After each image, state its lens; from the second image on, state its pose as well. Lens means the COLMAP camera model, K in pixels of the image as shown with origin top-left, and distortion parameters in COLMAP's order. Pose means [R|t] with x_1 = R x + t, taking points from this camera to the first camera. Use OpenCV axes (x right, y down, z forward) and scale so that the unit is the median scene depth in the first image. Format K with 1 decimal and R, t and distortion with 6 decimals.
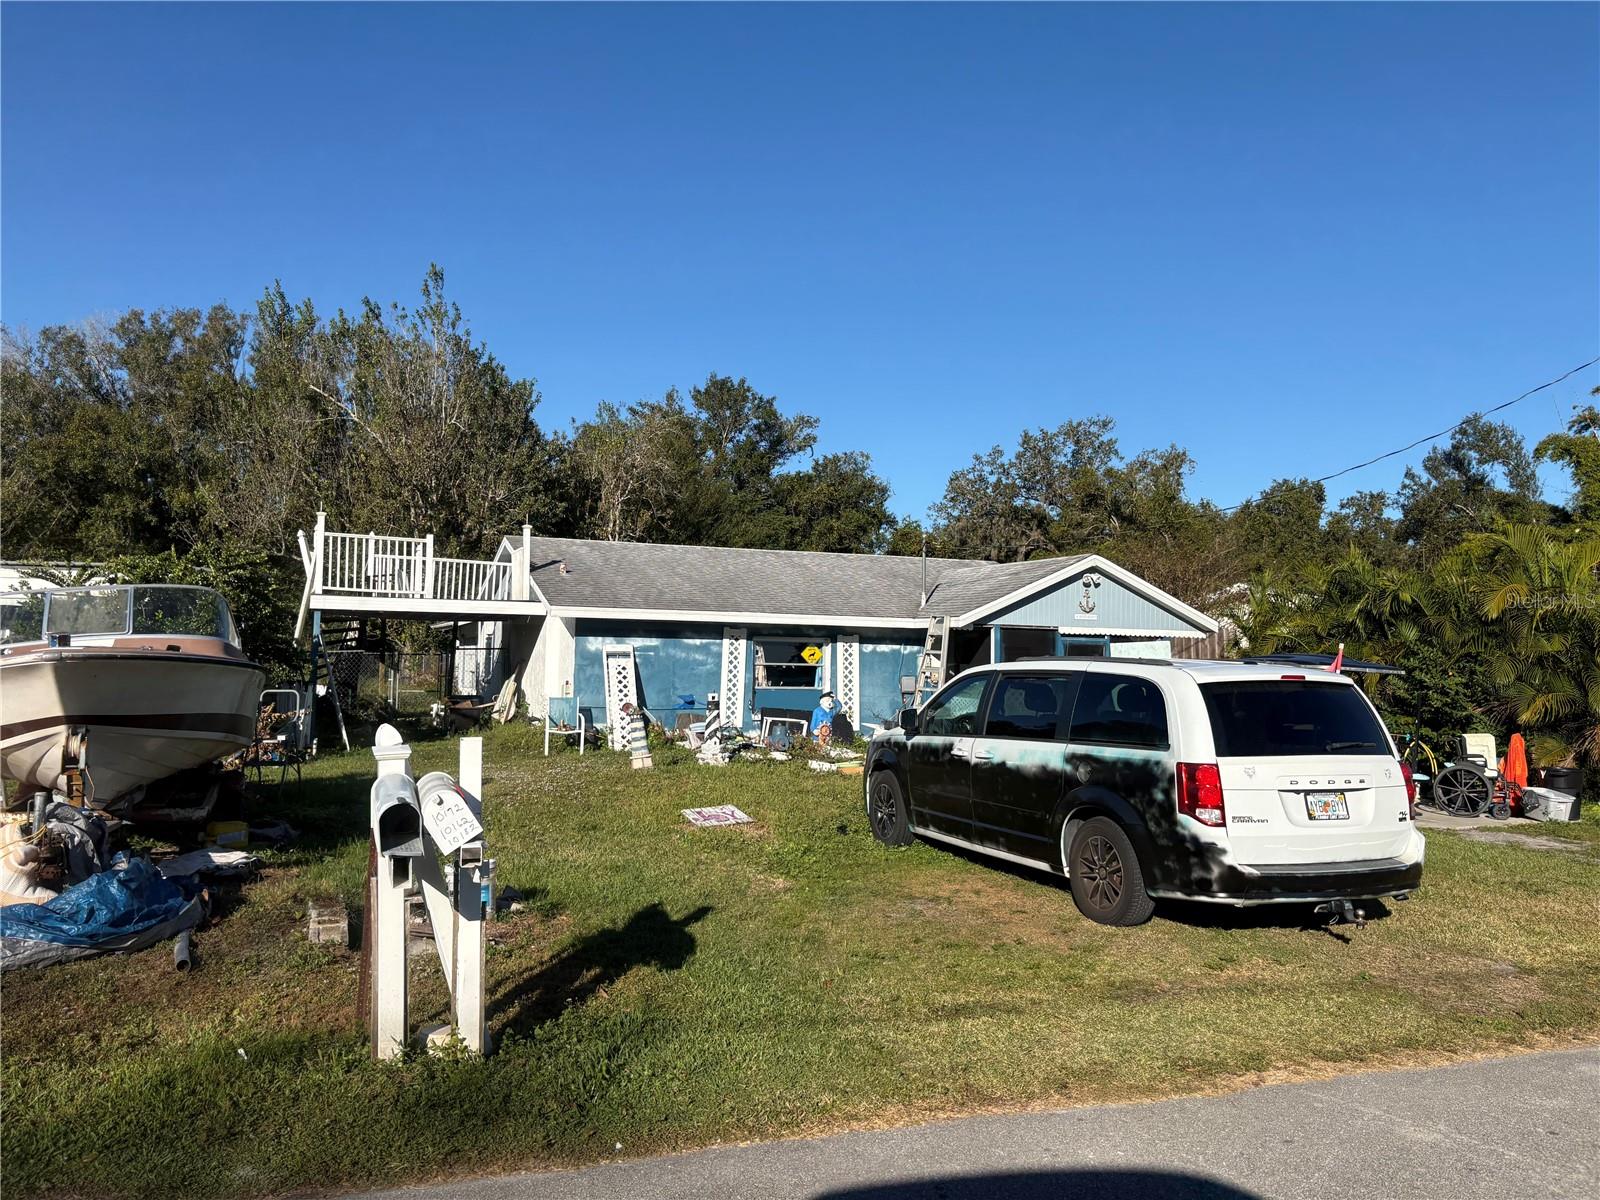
lens RADIAL K [[1199.8, 0, 789.0], [0, 1199.8, 598.3], [0, 0, 1]] dist [0.031028, -0.037351]
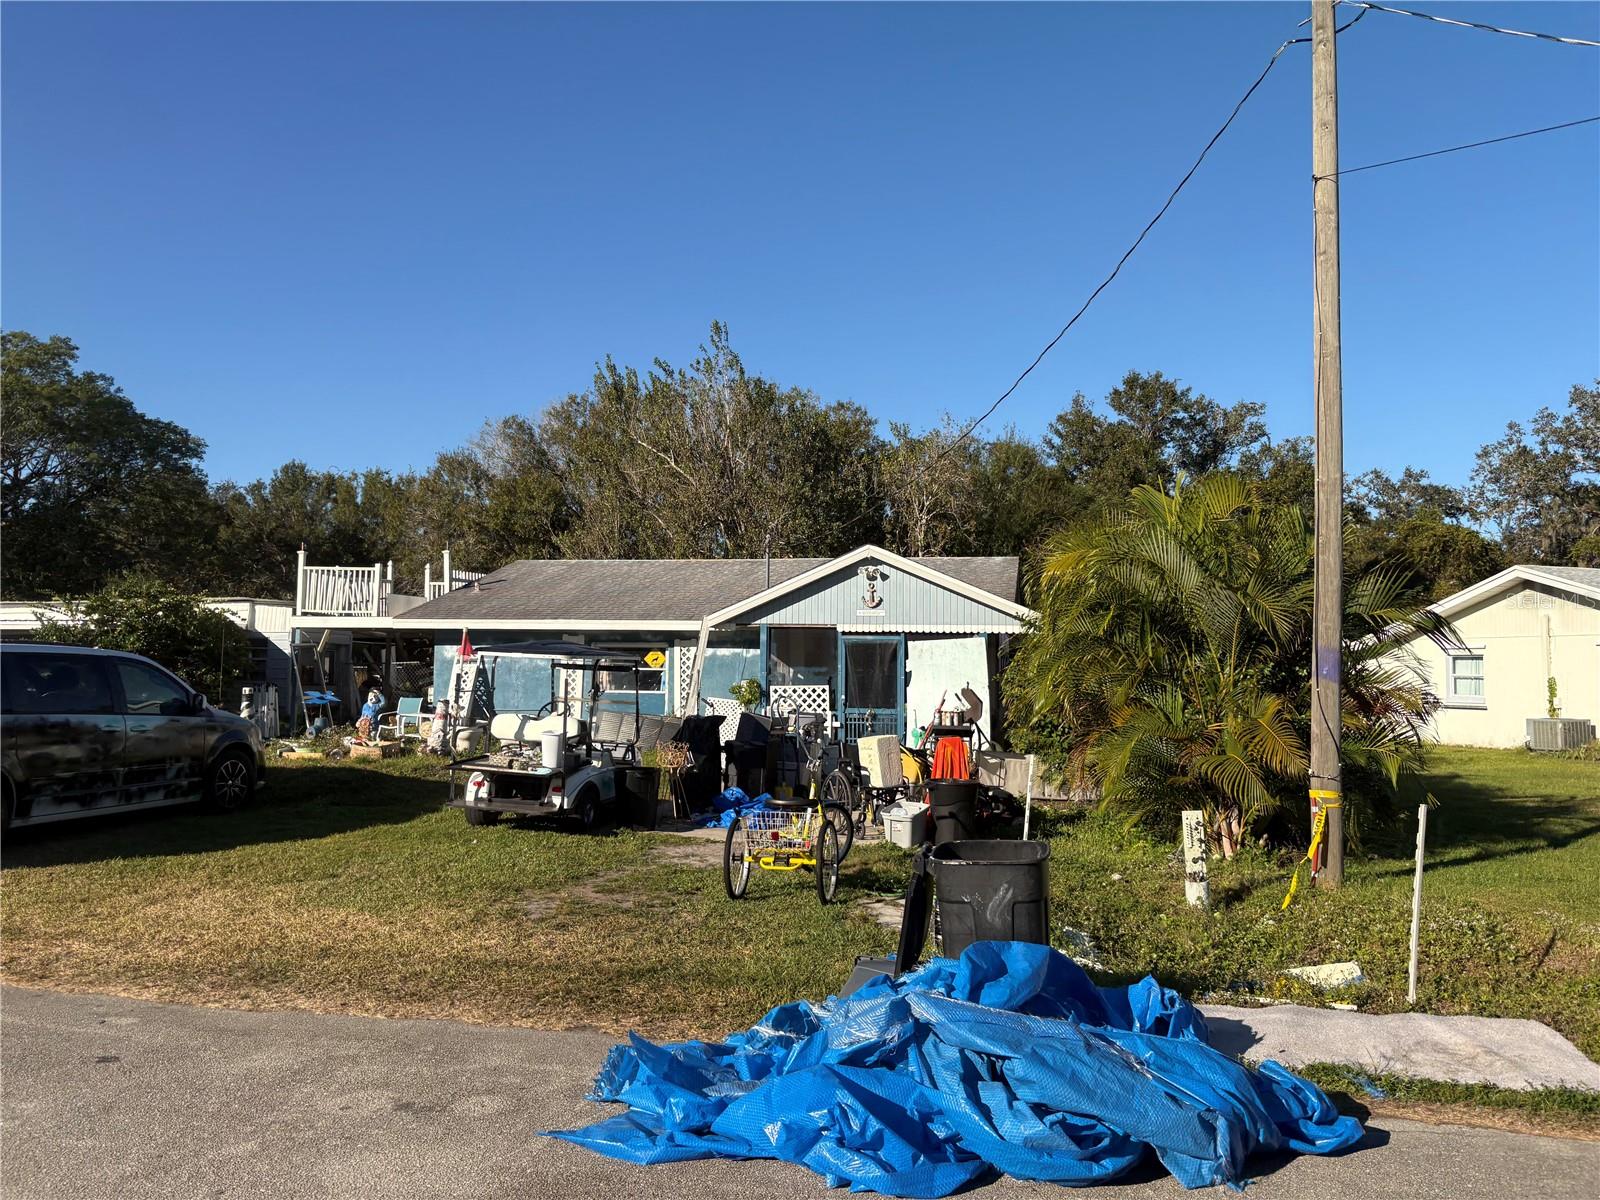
lens RADIAL K [[1199.8, 0, 791.1], [0, 1199.8, 597.8], [0, 0, 1]] dist [0.031028, -0.037351]
pose [[0.836356, -0.041636, -0.546603, 0.664610], [0.030369, 0.999099, -0.029636, 0.027950], [0.547345, 0.008186, 0.836867, 0.199563]]
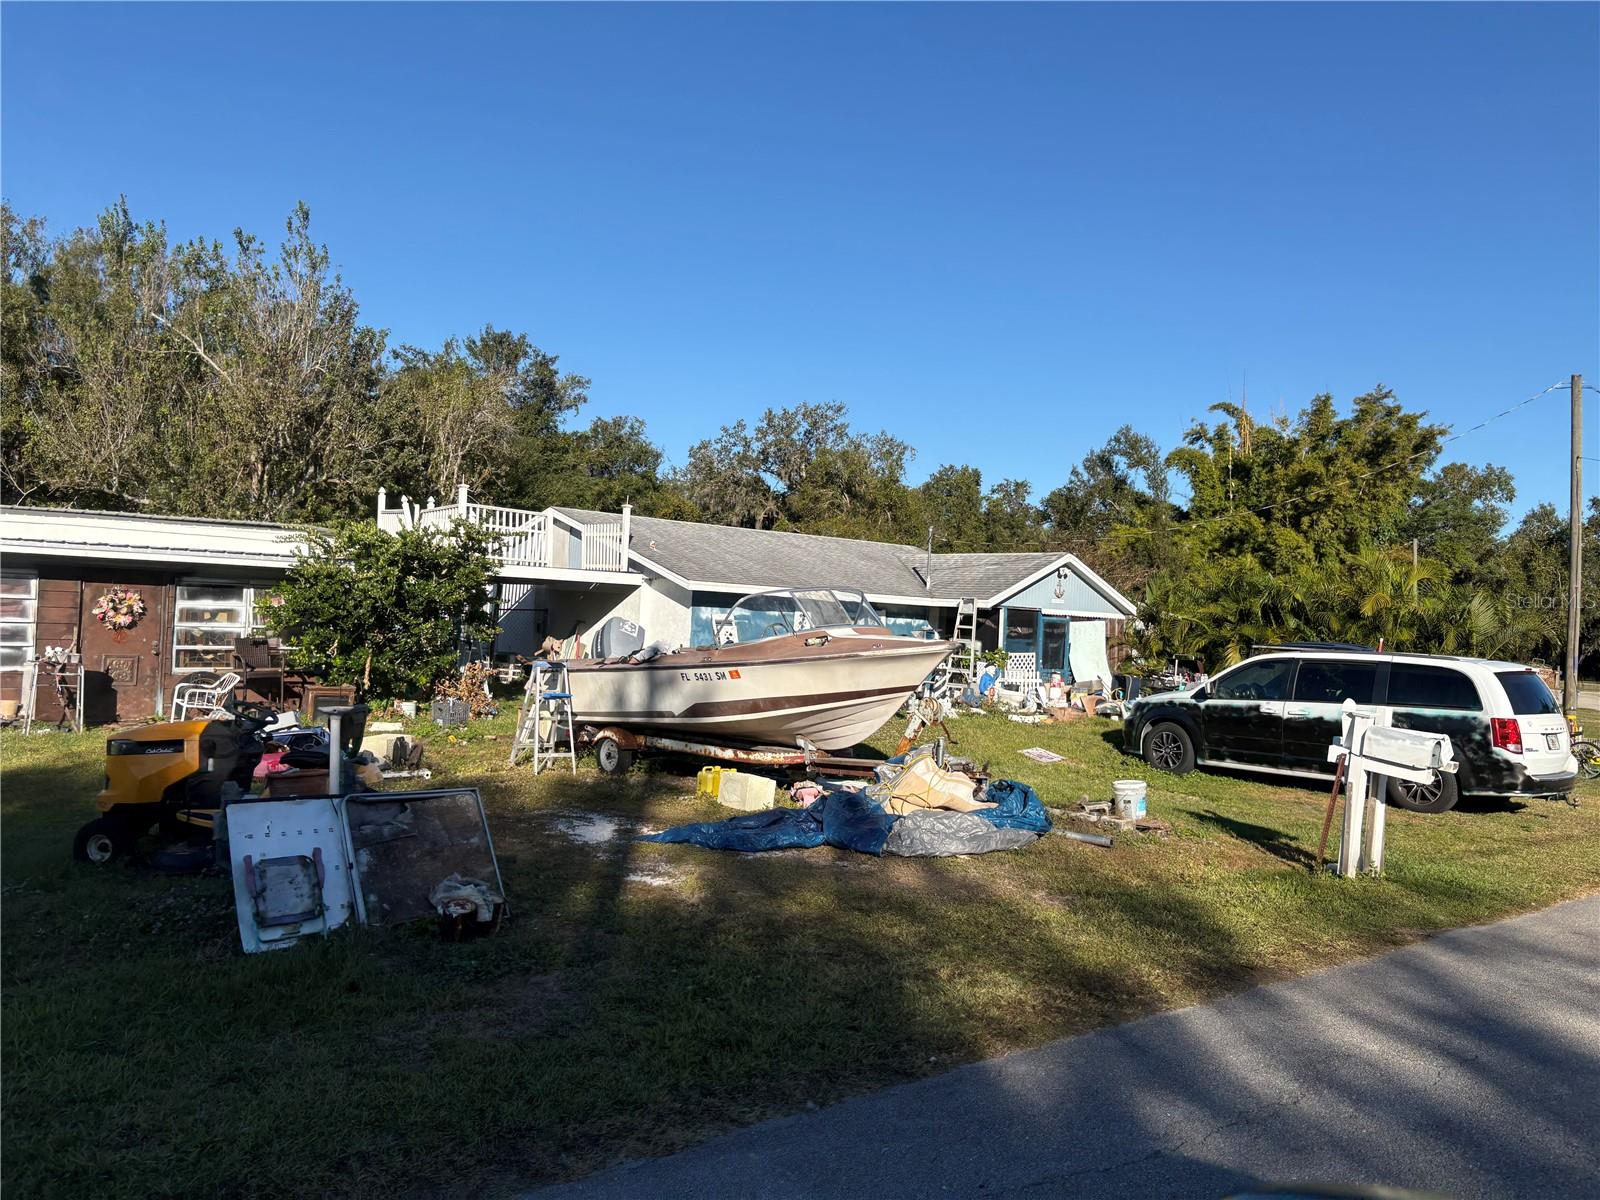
lens RADIAL K [[1199.8, 0, 785.9], [0, 1199.8, 606.8], [0, 0, 1]] dist [0.031028, -0.037351]
pose [[0.944842, 0.029857, 0.326163, -0.424750], [-0.045588, 0.998131, 0.040690, -0.016876], [-0.324339, -0.053315, 0.944437, -0.107528]]
